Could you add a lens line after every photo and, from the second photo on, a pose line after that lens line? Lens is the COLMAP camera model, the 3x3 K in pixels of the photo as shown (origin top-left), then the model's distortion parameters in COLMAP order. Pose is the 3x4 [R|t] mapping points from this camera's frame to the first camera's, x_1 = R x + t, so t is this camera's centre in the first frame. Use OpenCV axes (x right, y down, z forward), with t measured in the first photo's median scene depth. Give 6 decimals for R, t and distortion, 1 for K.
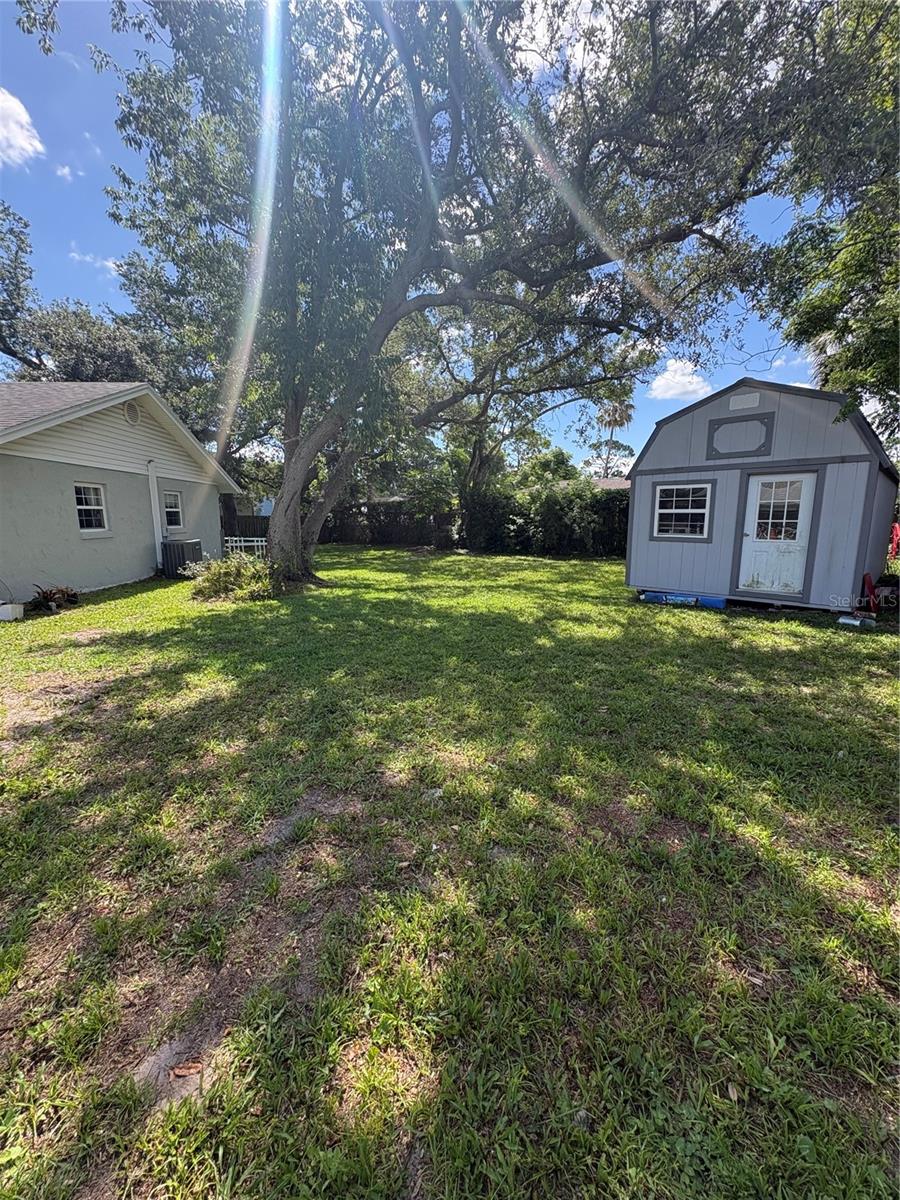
lens RADIAL K [[485.0, 0, 449.8], [0, 485.0, 598.9], [0, 0, 1]] dist [-0.000725, -0.000089]
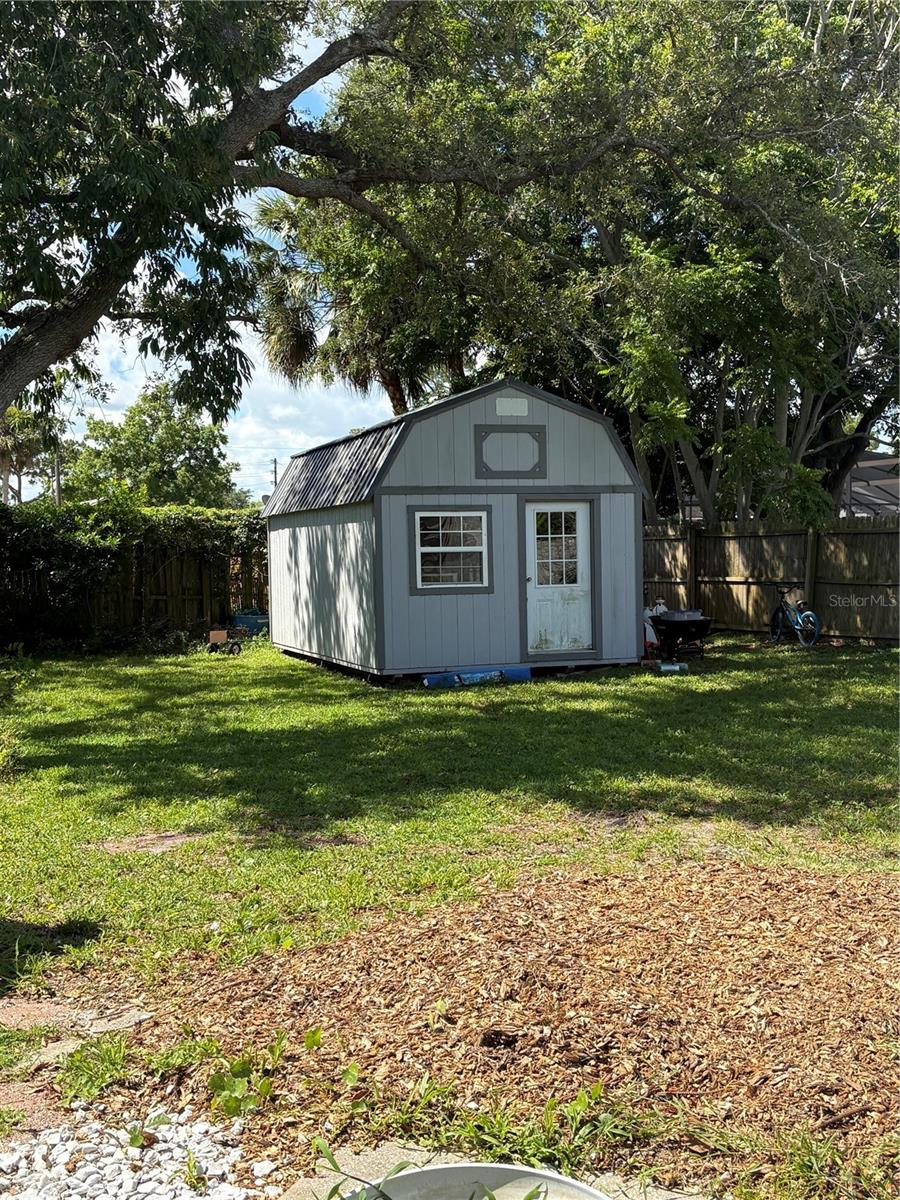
lens RADIAL K [[1359.6, 0, 449.8], [0, 1359.6, 600.6], [0, 0, 1]] dist [0.005292, 0.000000]
pose [[0.428223, -0.037647, 0.902888, -1.298503], [0.173074, 0.984053, -0.041054, -0.034616], [-0.886944, 0.173847, 0.427910, 0.211617]]
